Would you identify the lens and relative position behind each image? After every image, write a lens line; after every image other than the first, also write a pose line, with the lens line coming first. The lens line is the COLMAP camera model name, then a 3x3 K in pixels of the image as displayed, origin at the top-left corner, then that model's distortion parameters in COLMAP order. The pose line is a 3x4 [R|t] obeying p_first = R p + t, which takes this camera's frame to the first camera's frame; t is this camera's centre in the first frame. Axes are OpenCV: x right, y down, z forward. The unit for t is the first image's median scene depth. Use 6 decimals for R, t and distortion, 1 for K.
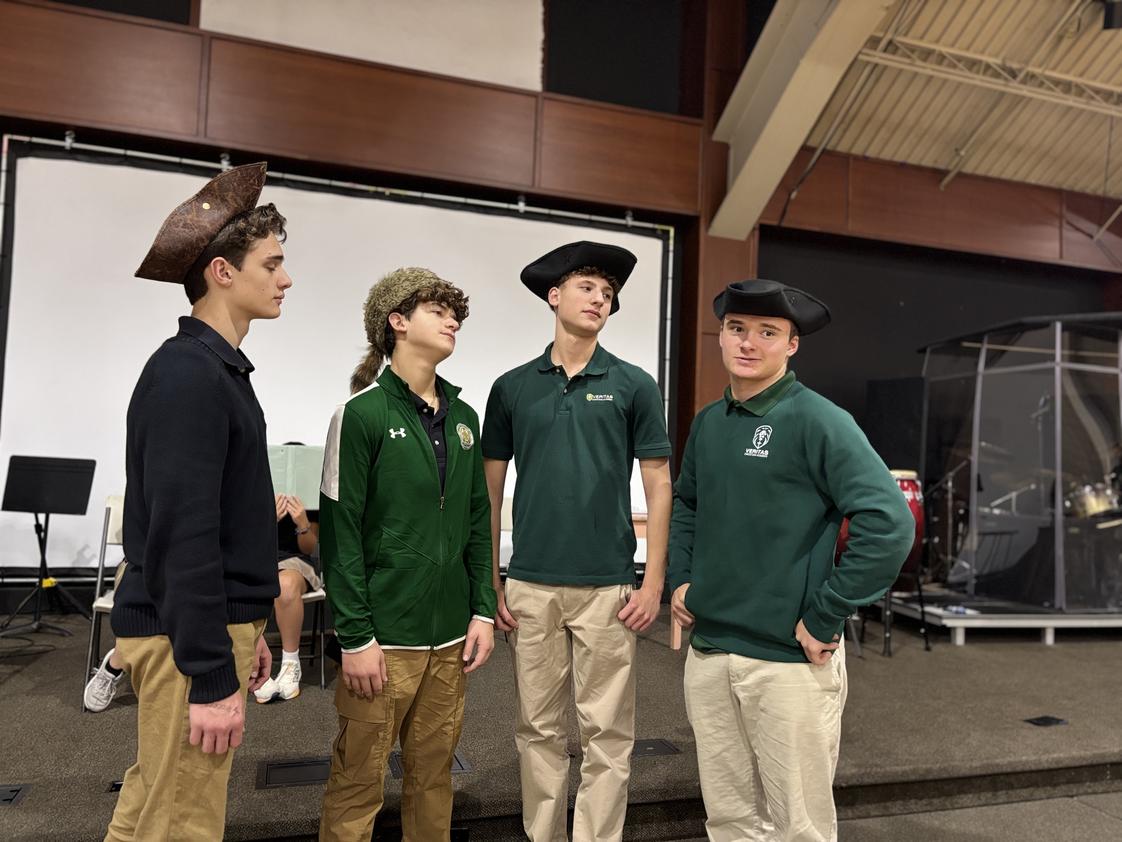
lens RADIAL K [[889.4, 0, 561.0], [0, 889.4, 421.0], [0, 0, 1]] dist [0.050105, 0.003055]
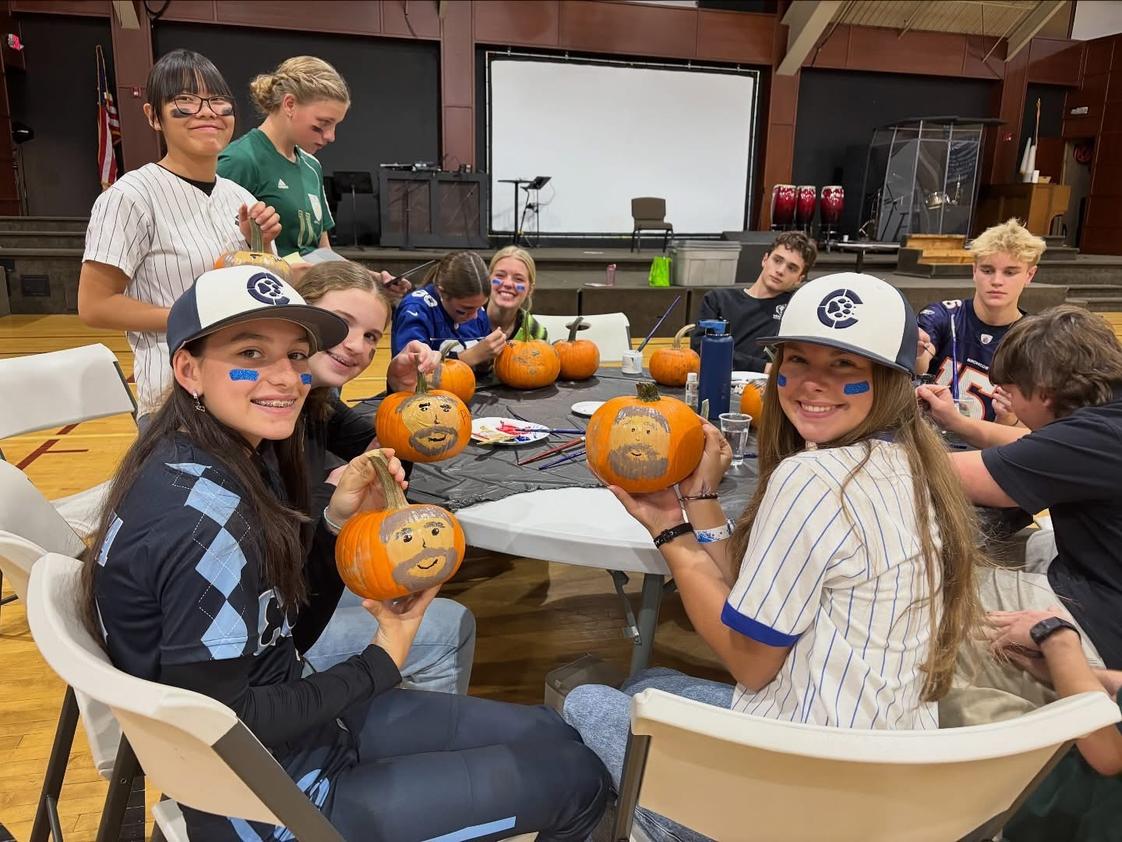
lens RADIAL K [[889.4, 0, 561.0], [0, 889.4, 421.0], [0, 0, 1]] dist [0.050105, 0.003055]
pose [[0.997605, 0.004657, -0.069005, -0.191424], [0.015137, 0.958840, 0.283543, -0.032522], [0.067485, -0.283908, 0.956474, -1.295023]]
